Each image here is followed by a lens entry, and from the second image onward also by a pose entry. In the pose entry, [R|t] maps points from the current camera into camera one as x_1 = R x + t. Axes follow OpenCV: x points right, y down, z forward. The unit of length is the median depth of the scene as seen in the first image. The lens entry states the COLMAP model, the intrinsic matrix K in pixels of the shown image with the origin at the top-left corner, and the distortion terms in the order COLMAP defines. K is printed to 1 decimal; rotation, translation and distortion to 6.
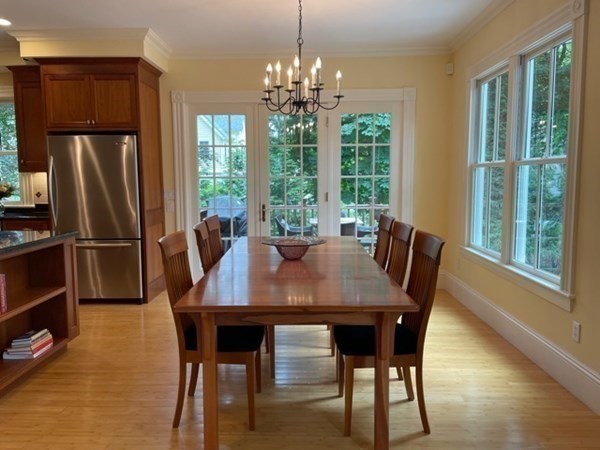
lens RADIAL K [[452.2, 0, 299.0], [0, 452.2, 221.0], [0, 0, 1]] dist [0.082124, -0.107819]
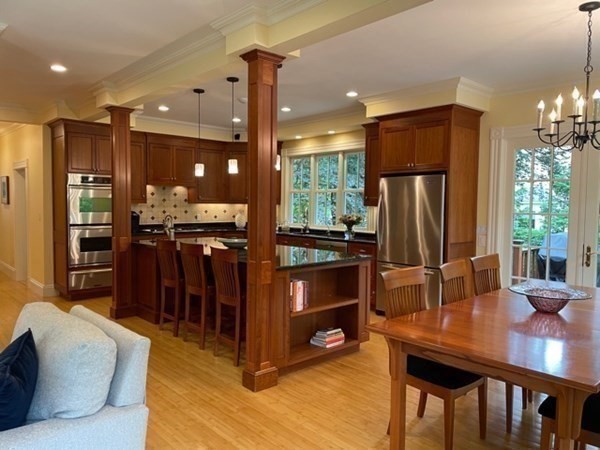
lens RADIAL K [[452.2, 0, 300.8], [0, 452.2, 226.0], [0, 0, 1]] dist [0.082124, -0.107819]
pose [[0.690206, 0.052324, -0.721719, 0.274234], [-0.086413, 0.996205, -0.010416, -0.031147], [0.718435, 0.069555, 0.692108, 0.001720]]
